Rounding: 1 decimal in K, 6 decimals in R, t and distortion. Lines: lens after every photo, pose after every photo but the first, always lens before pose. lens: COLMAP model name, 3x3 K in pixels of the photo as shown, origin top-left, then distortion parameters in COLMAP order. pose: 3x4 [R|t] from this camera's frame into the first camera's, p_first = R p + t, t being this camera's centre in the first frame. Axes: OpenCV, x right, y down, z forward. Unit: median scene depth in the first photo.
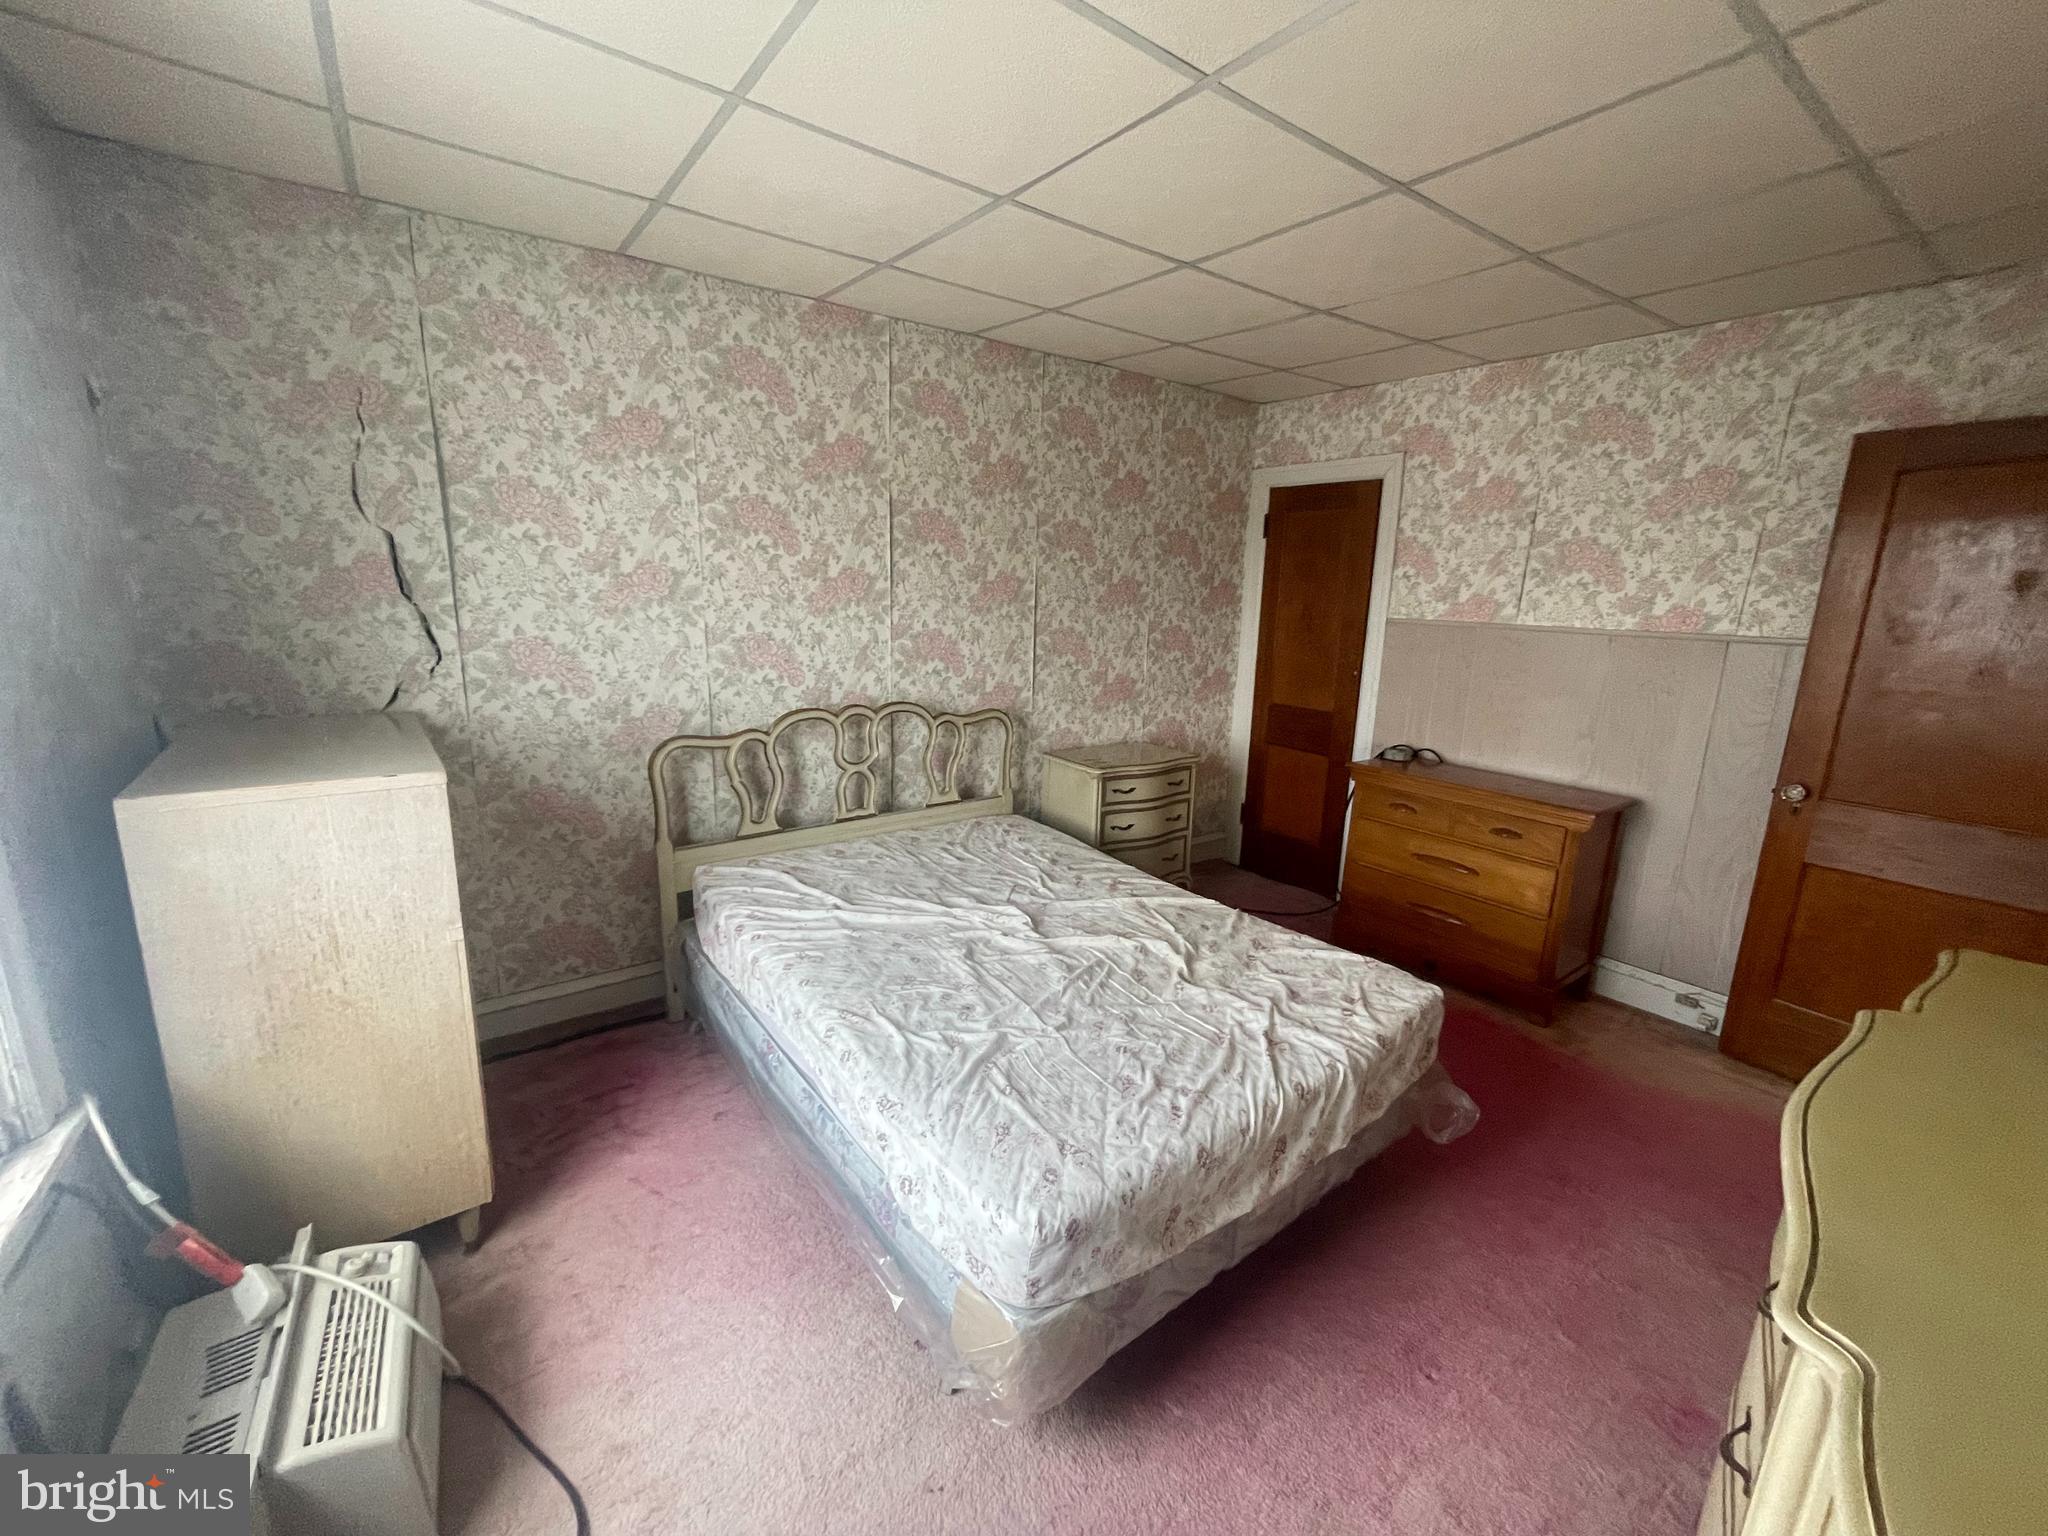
lens RADIAL K [[851.3, 0, 1032.4], [0, 851.3, 776.0], [0, 0, 1]] dist [0.002629, 0.000094]
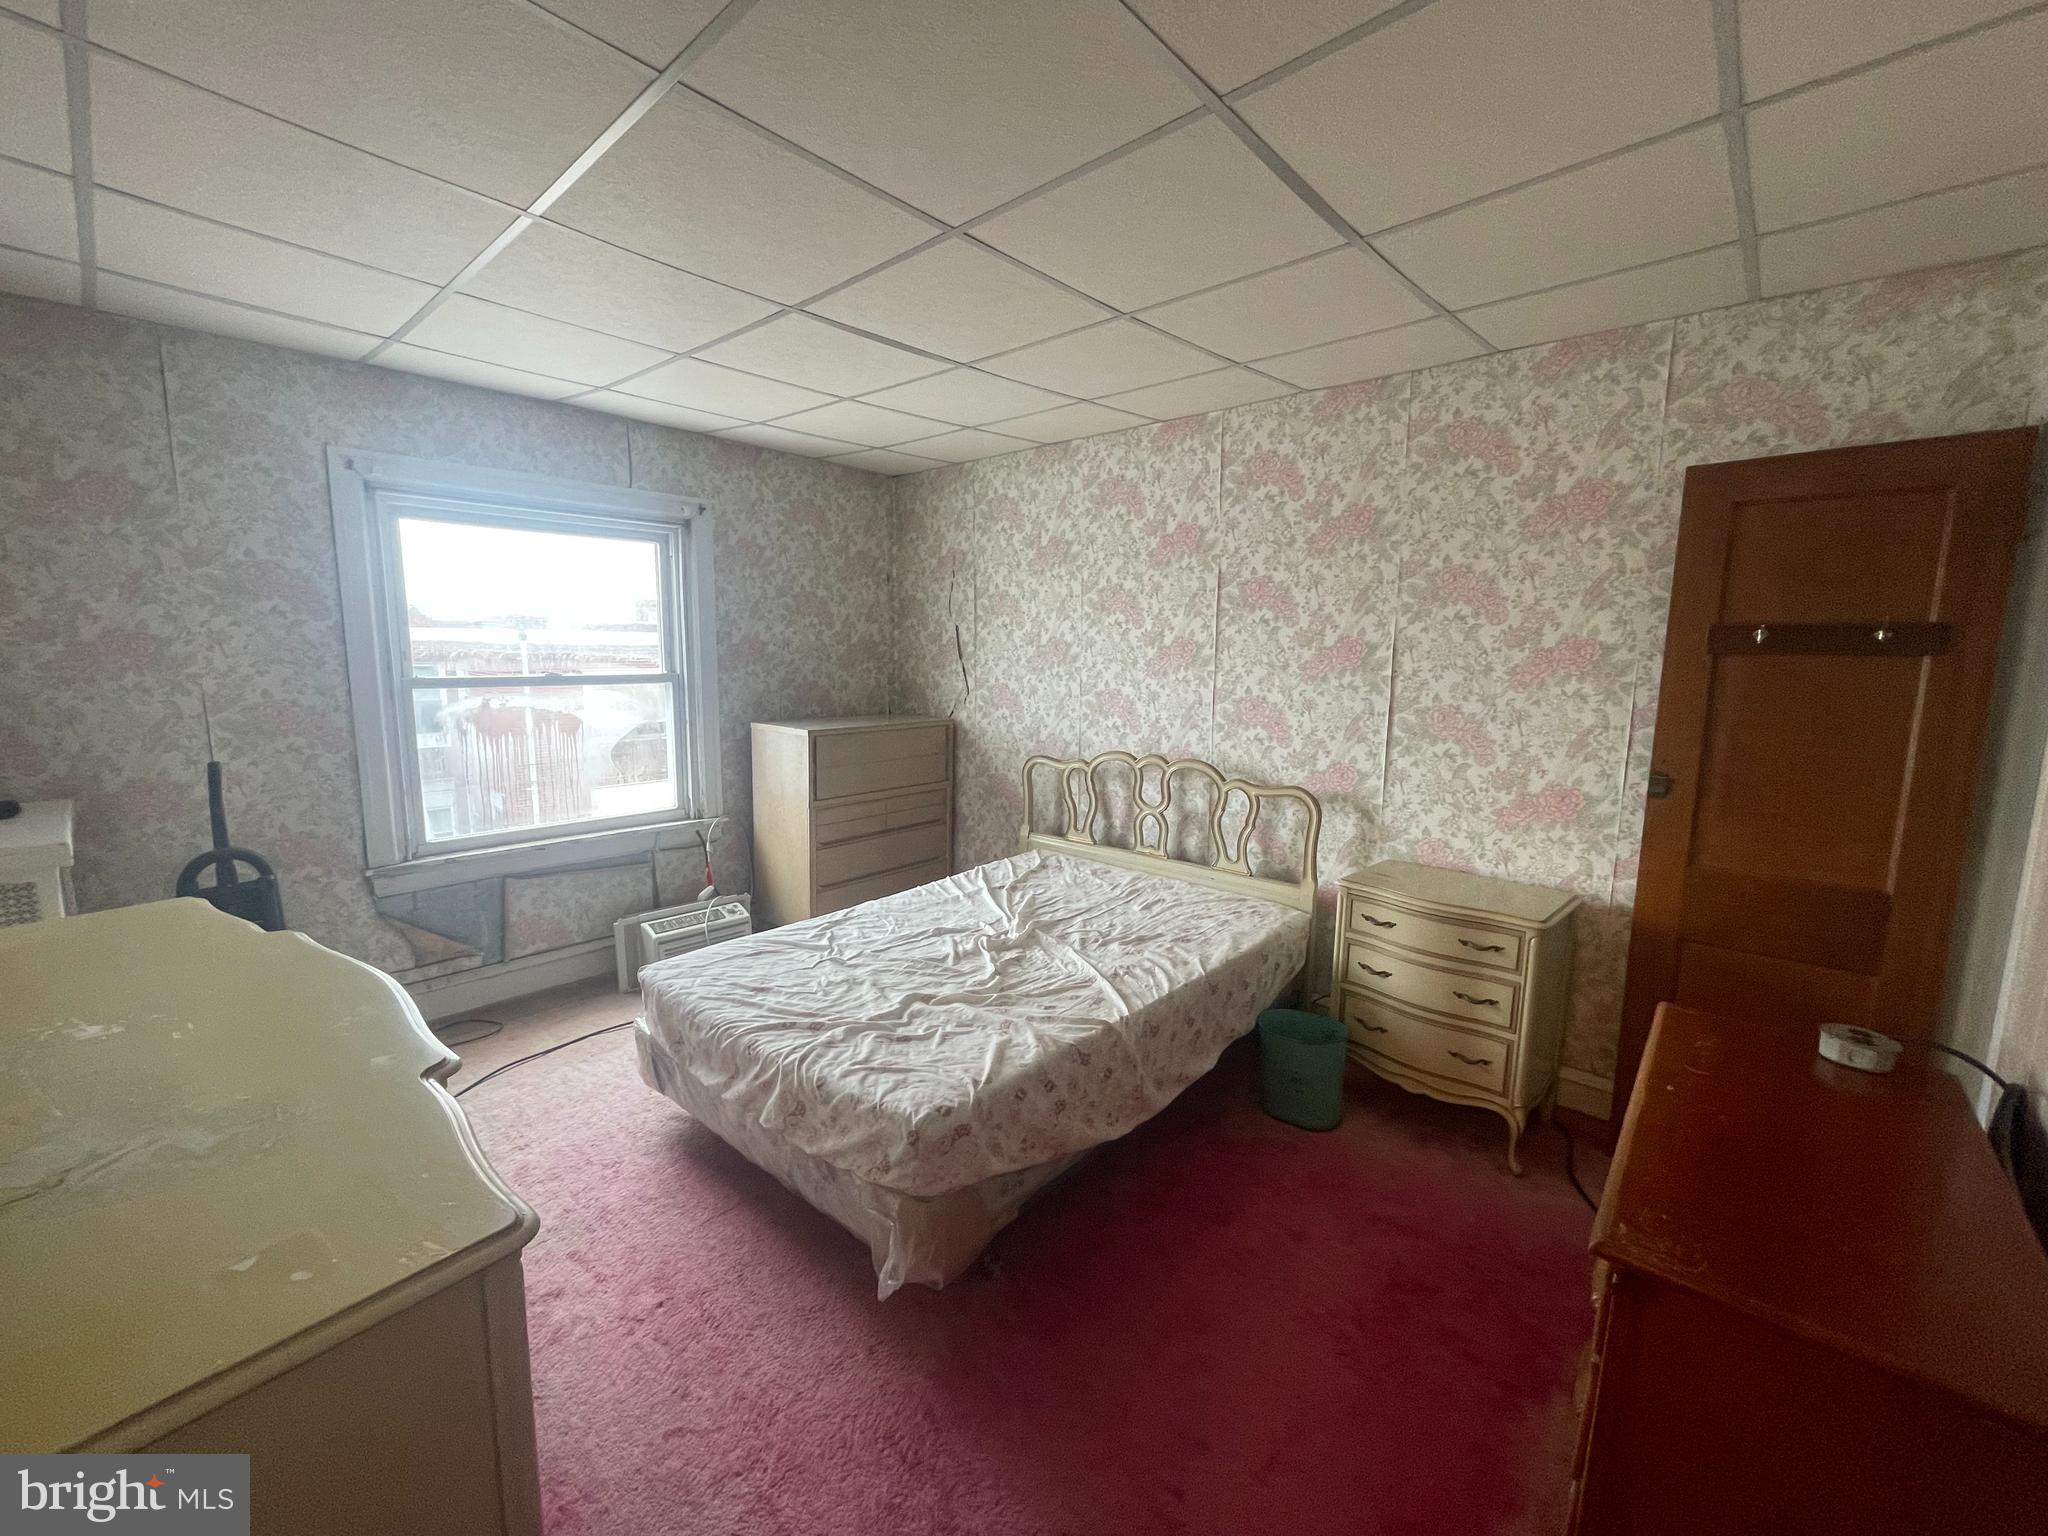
lens RADIAL K [[805.4, 0, 1024.0], [0, 805.4, 768.0], [0, 0, 1]] dist [-0.007085, -0.000140]
pose [[0.197833, 0.129108, -0.971696, 0.771442], [-0.219092, 0.972034, 0.084547, -0.114462], [0.955438, 0.196165, 0.220587, 0.571624]]
